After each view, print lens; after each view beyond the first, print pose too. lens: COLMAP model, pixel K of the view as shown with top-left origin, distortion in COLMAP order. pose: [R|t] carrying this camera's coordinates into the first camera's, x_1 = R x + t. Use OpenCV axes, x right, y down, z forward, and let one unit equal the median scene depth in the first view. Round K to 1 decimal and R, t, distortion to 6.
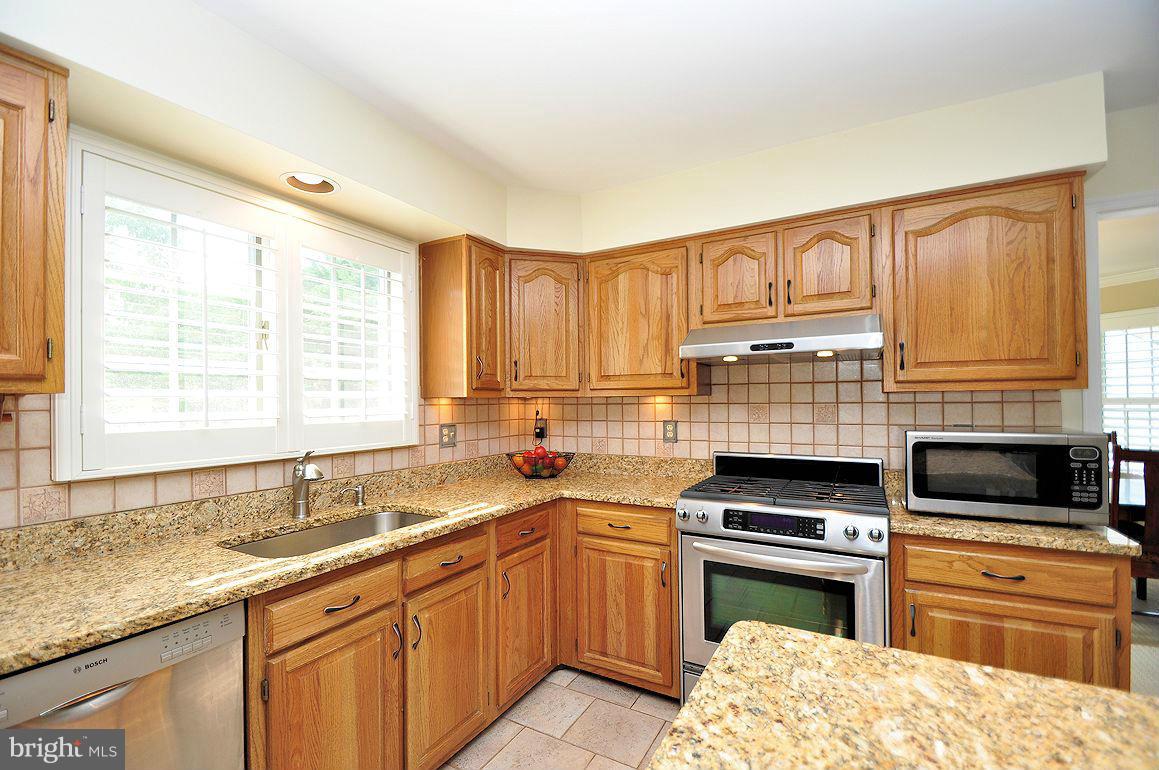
lens RADIAL K [[513.5, 0, 559.1], [0, 513.5, 401.6], [0, 0, 1]] dist [0.018191, -0.018522]
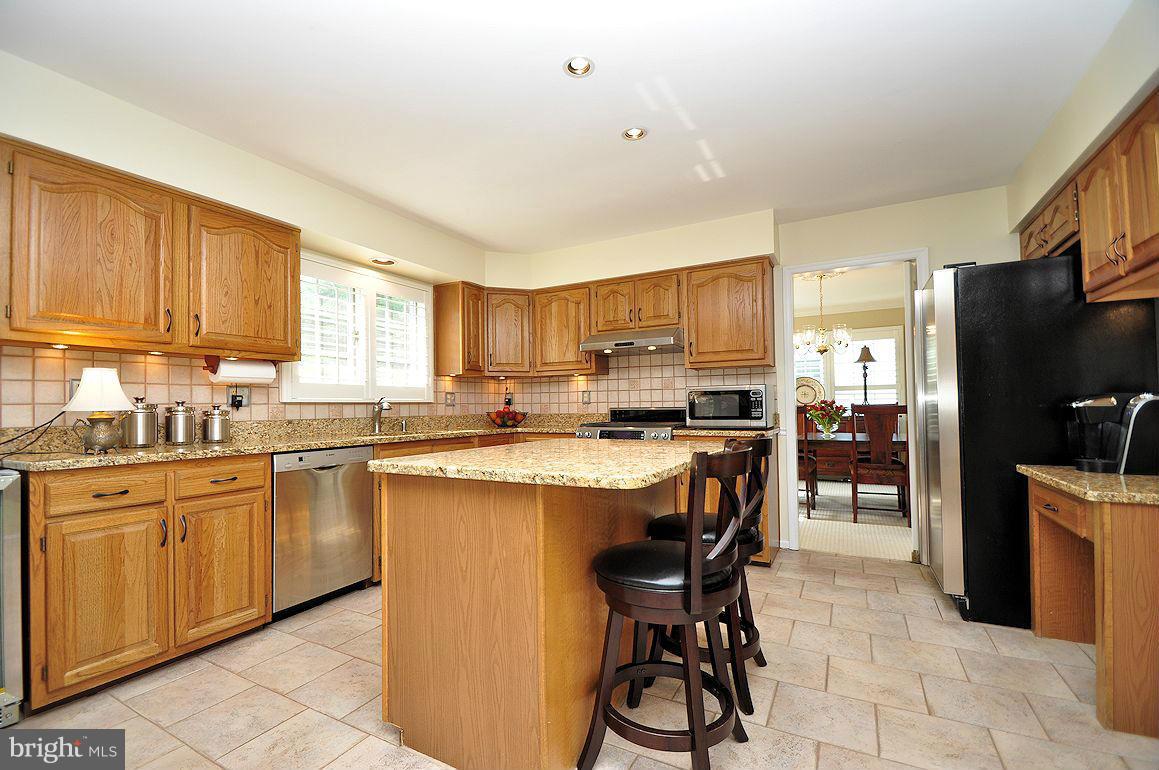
lens RADIAL K [[513.5, 0, 559.1], [0, 513.5, 401.6], [0, 0, 1]] dist [0.018191, -0.018522]
pose [[0.999869, -0.002101, 0.016056, 0.114701], [0.002306, 0.999916, -0.012763, 0.101126], [-0.016028, 0.012798, 0.999790, -0.700983]]
